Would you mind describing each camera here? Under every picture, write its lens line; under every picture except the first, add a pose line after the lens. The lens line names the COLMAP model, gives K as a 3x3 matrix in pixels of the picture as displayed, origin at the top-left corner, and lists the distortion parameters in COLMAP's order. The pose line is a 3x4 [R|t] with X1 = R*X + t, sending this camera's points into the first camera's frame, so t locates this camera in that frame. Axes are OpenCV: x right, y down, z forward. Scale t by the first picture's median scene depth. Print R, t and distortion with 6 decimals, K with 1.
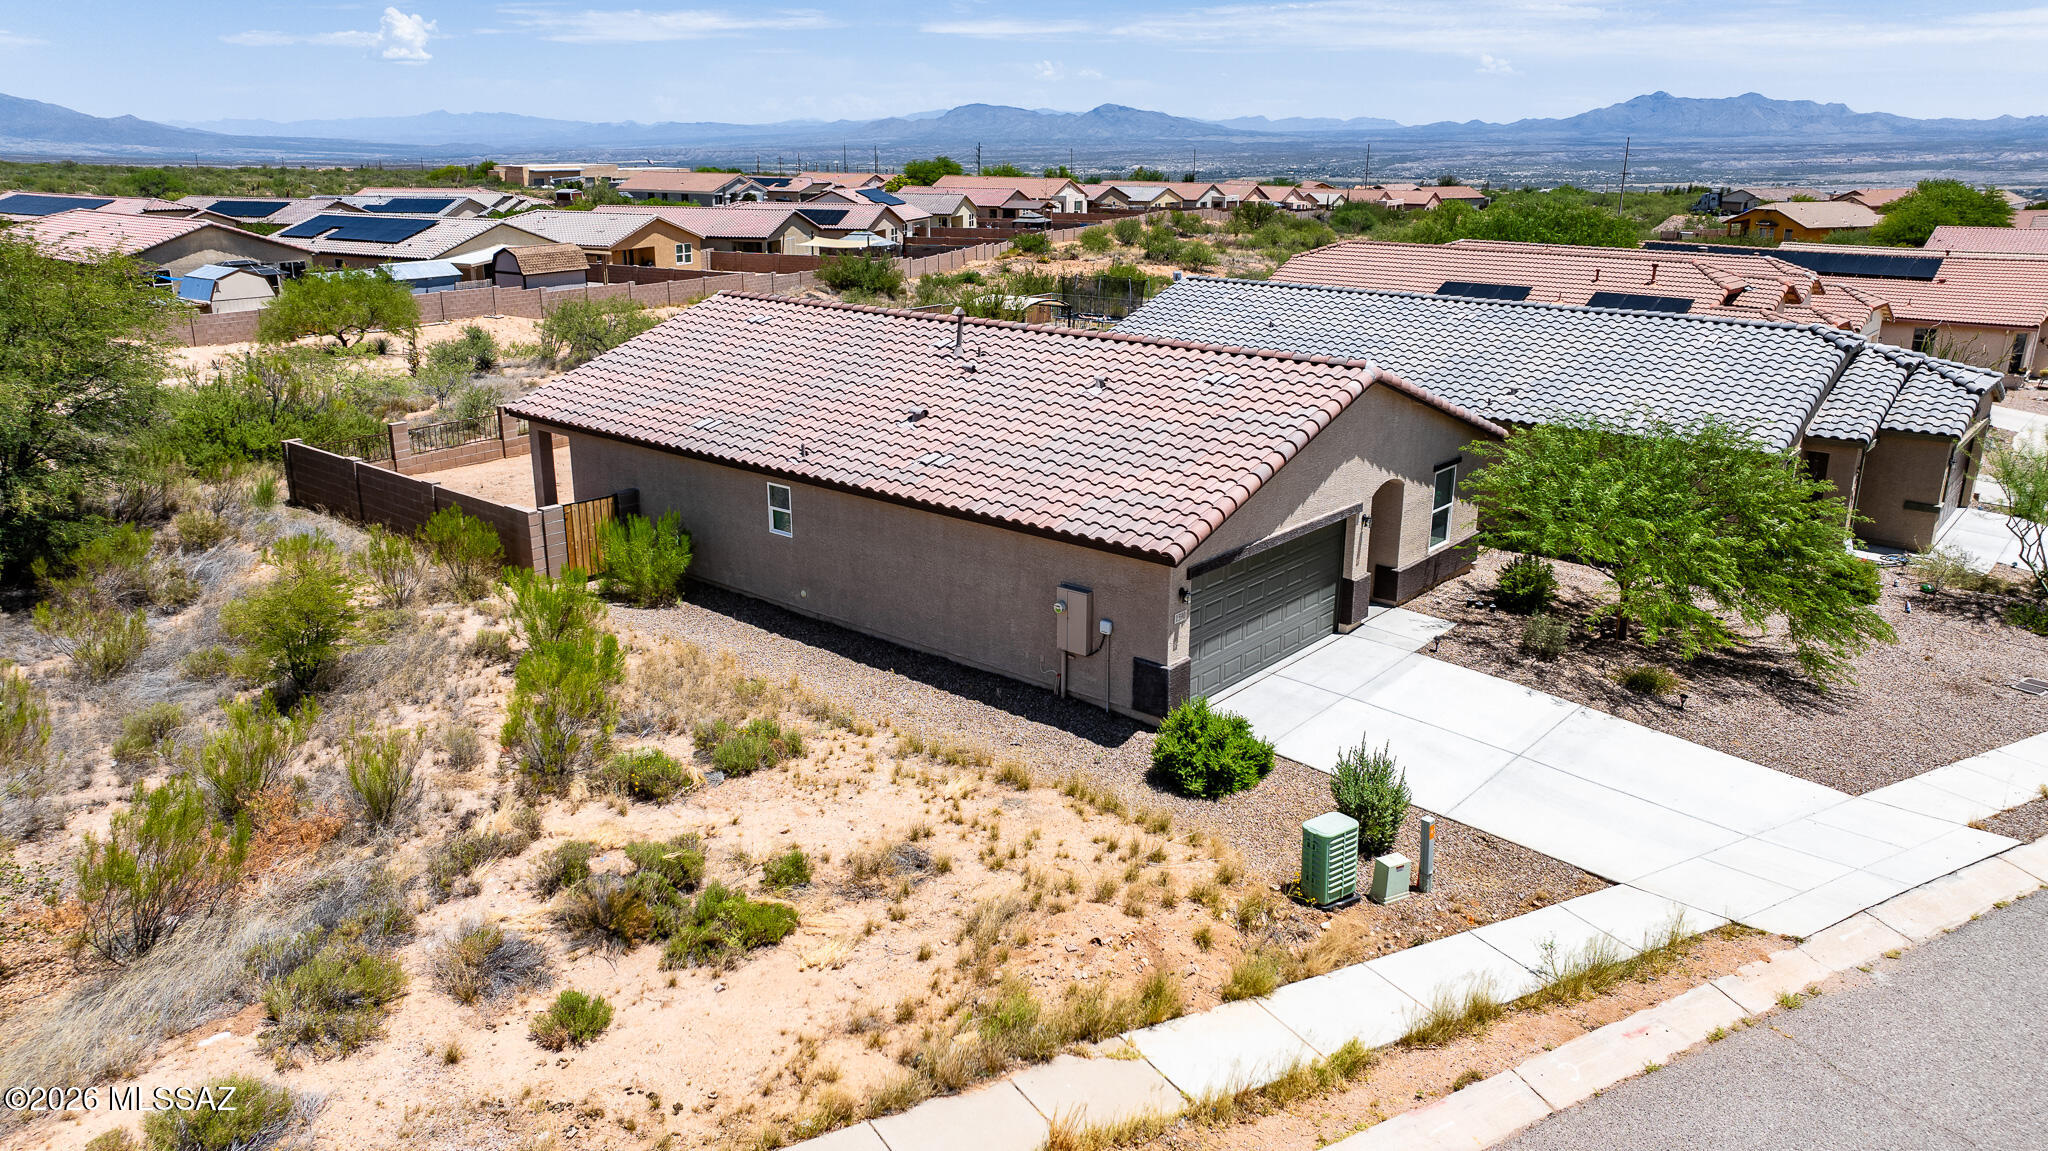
lens RADIAL K [[1438.1, 0, 1024.0], [0, 1438.1, 575.5], [0, 0, 1]] dist [-0.037952, 0.042970]
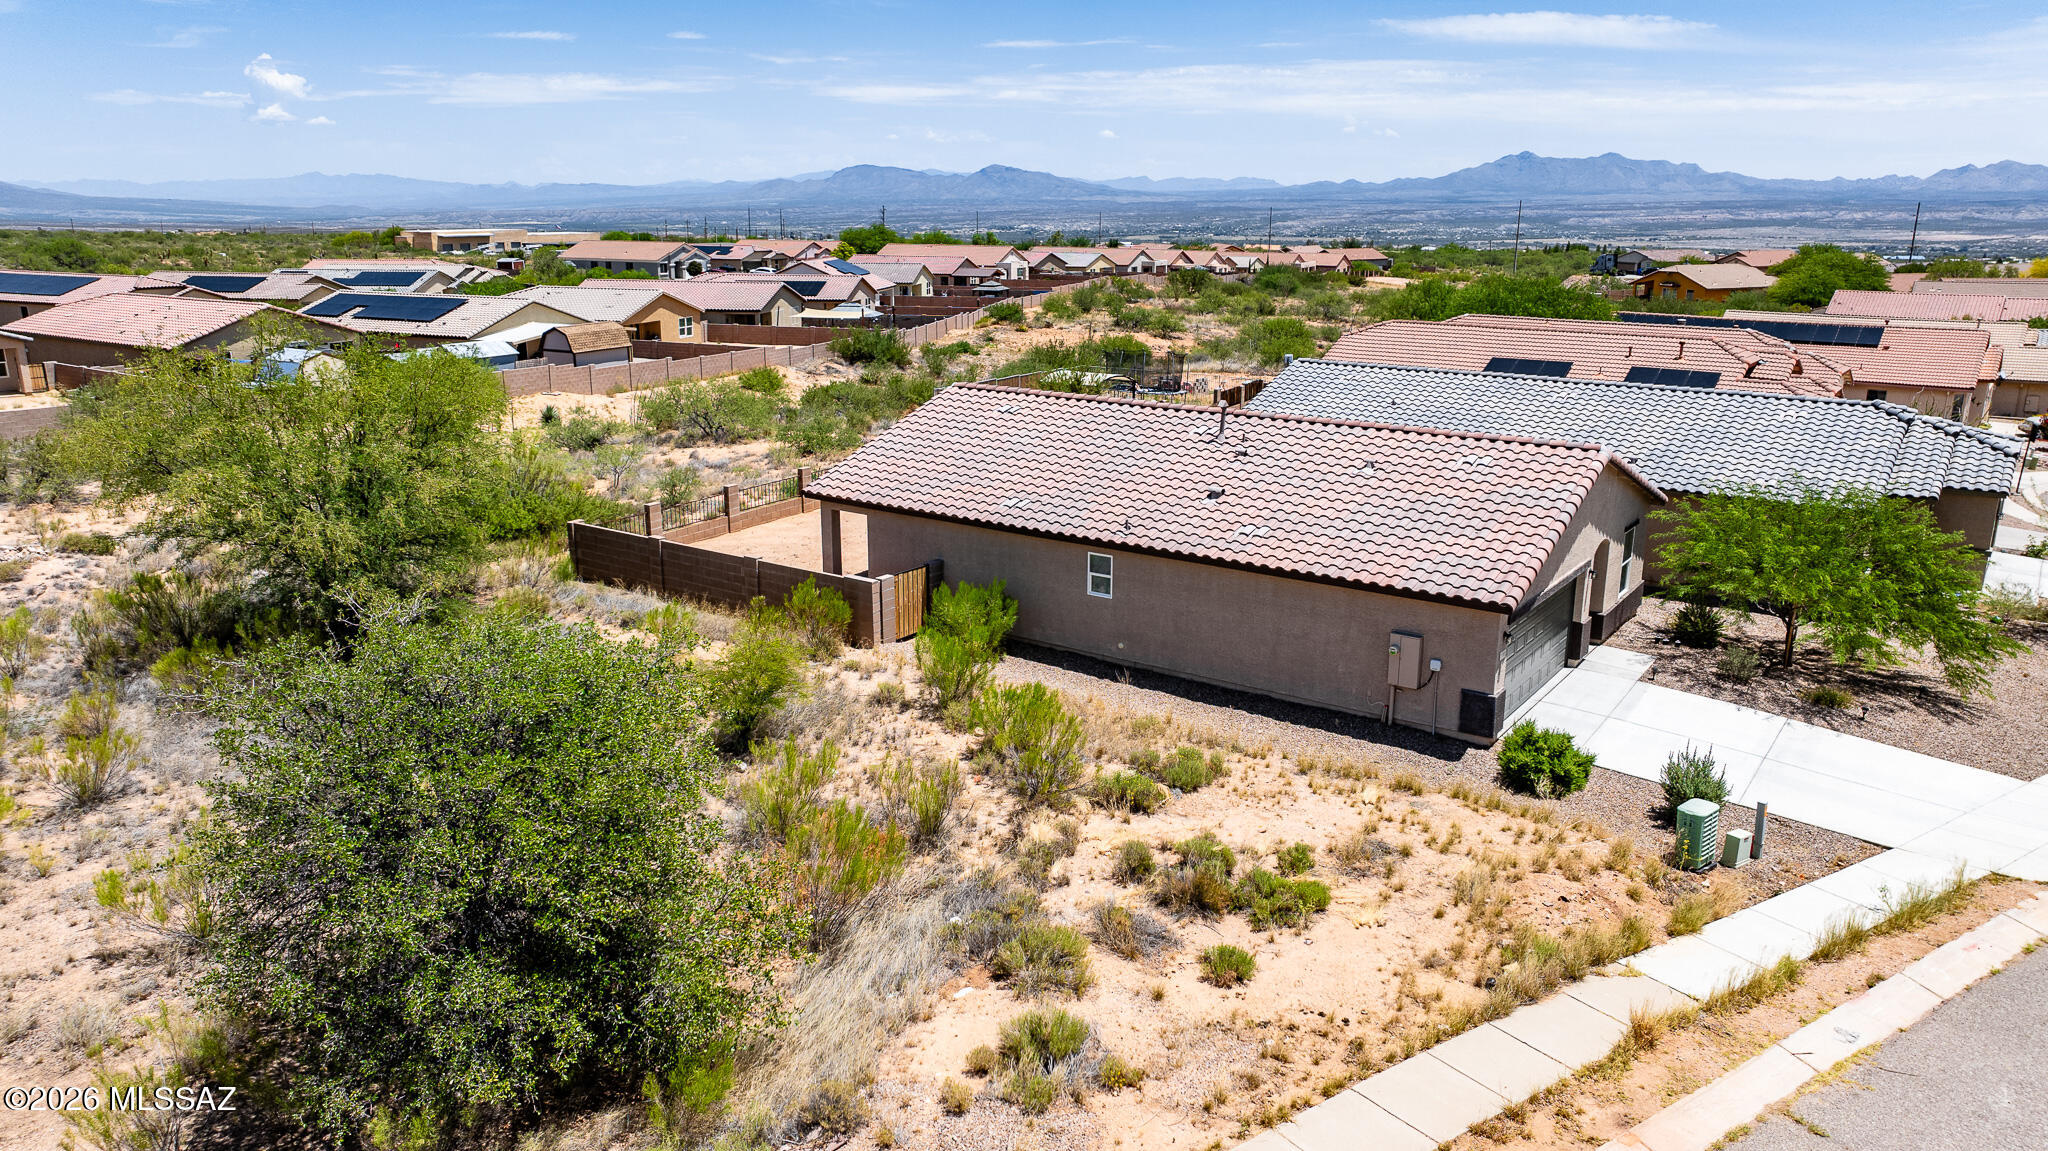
lens RADIAL K [[1448.7, 0, 1024.0], [0, 1448.7, 575.5], [0, 0, 1]] dist [-0.036568, 0.046022]
pose [[0.996842, -0.021578, 0.076427, -0.298528], [0.024617, 0.998934, -0.039040, -0.000814], [-0.075503, 0.040798, 0.996311, -0.163874]]
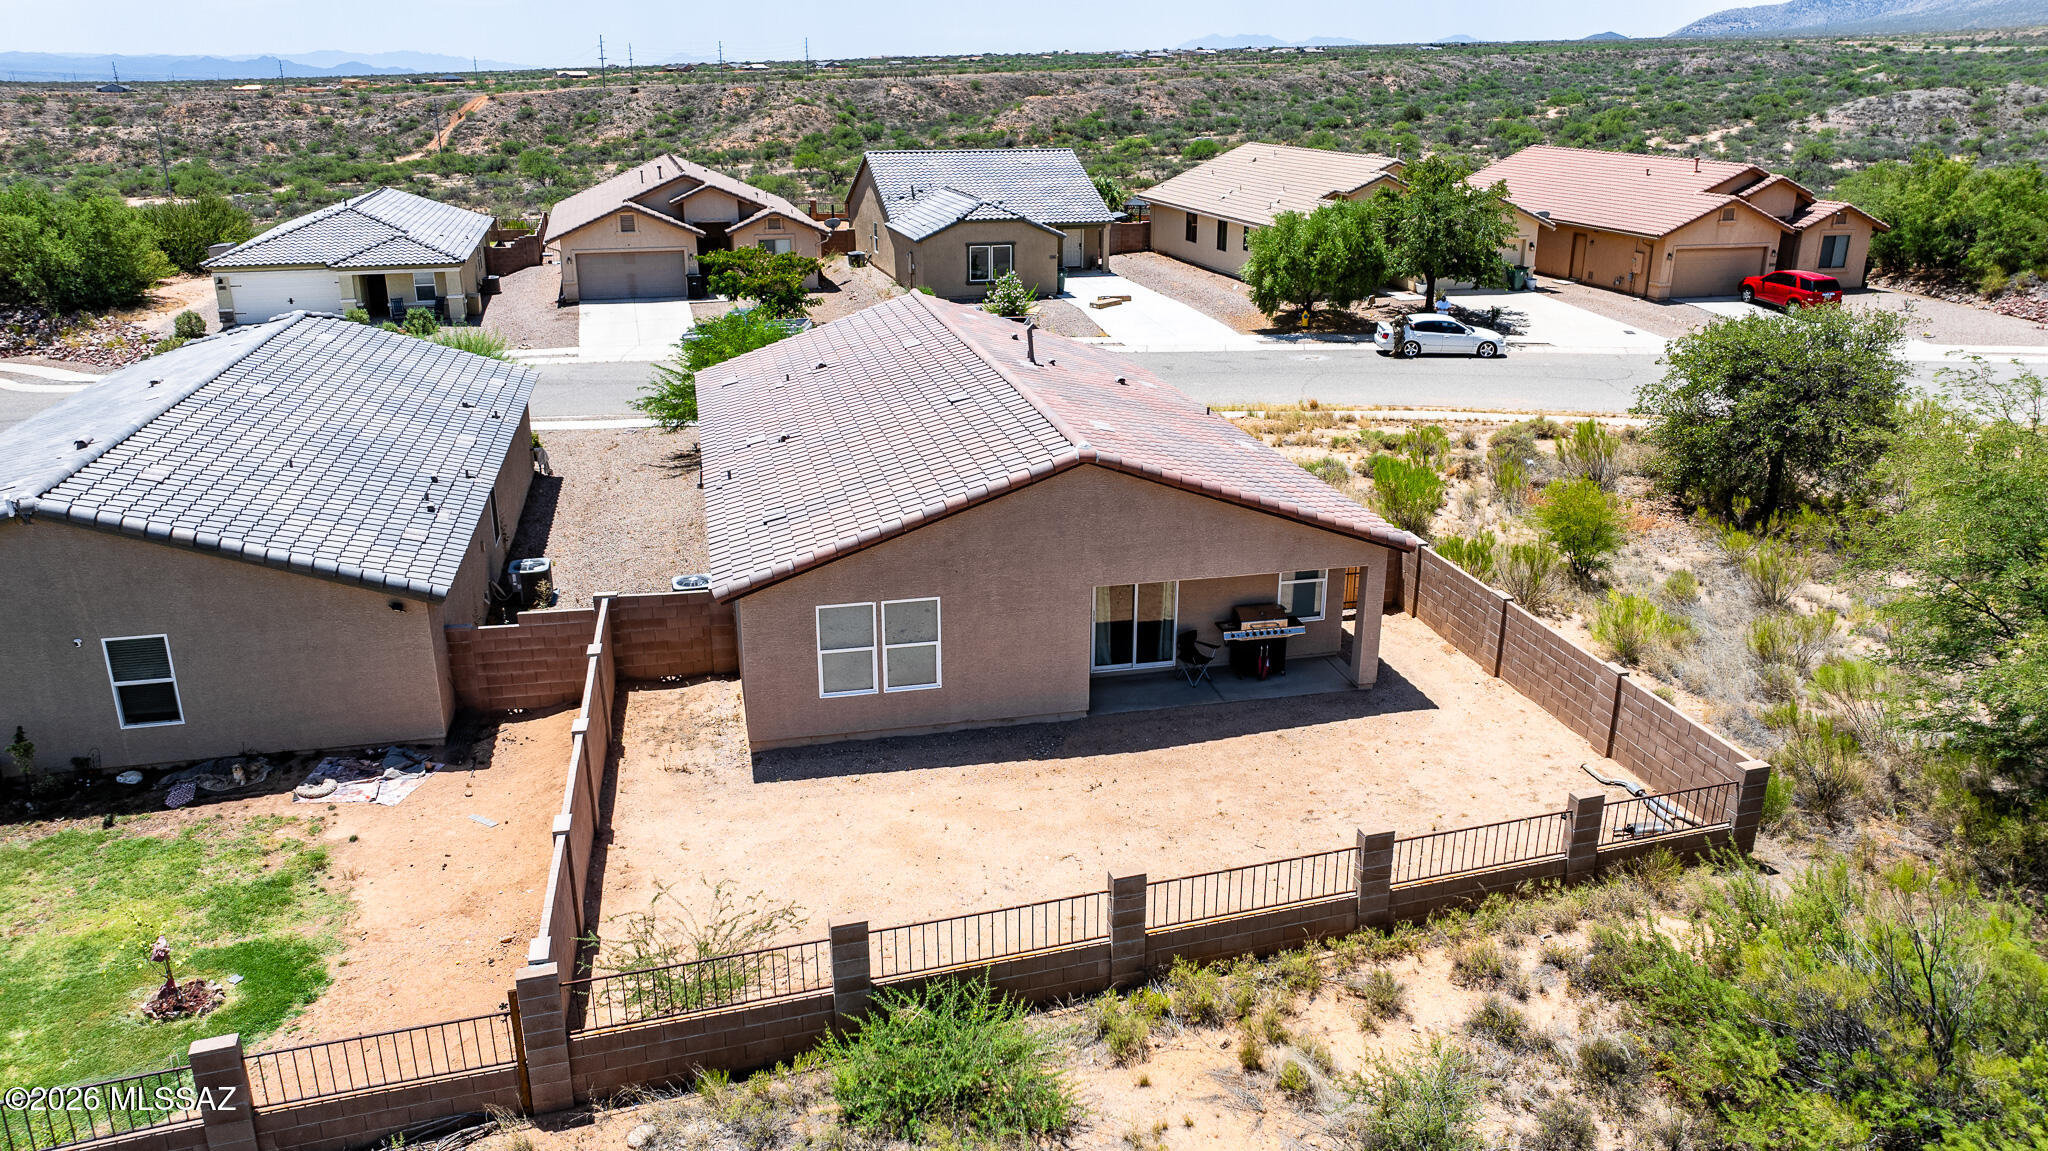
lens RADIAL K [[1448.7, 0, 1024.0], [0, 1448.7, 575.5], [0, 0, 1]] dist [-0.036568, 0.046022]
pose [[-0.797498, -0.203808, 0.567855, -0.709903], [0.170684, 0.826548, 0.536364, -0.616588], [-0.578675, 0.524673, -0.624383, 1.782957]]
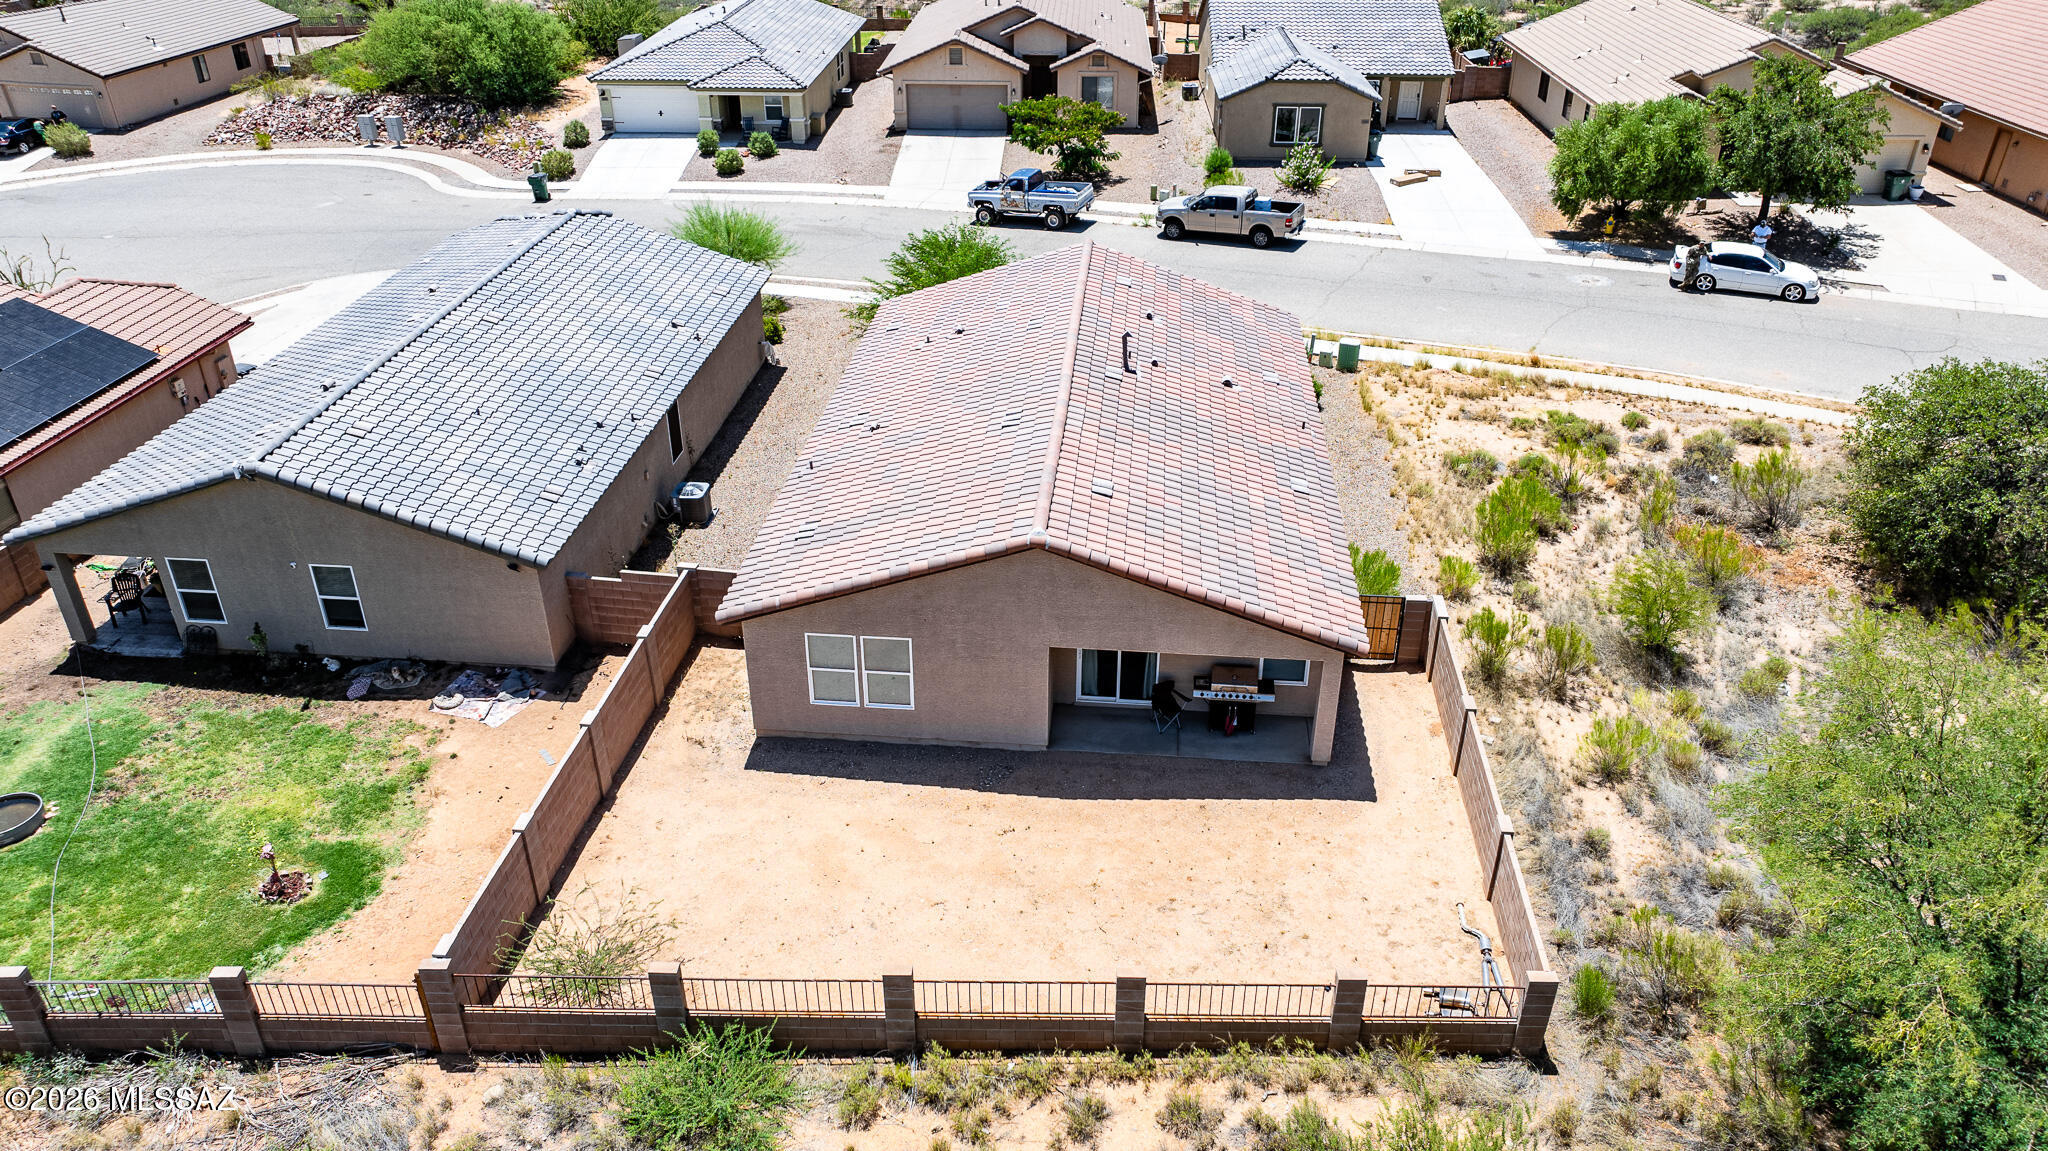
lens RADIAL K [[1442.2, 0, 1019.9], [0, 1442.2, 572.3], [0, 0, 1]] dist [-0.010578, -0.002861]
pose [[-0.566225, -0.409686, 0.715225, -0.897604], [0.237709, 0.749694, 0.617619, -0.765866], [-0.789229, 0.519727, -0.327110, 1.531885]]
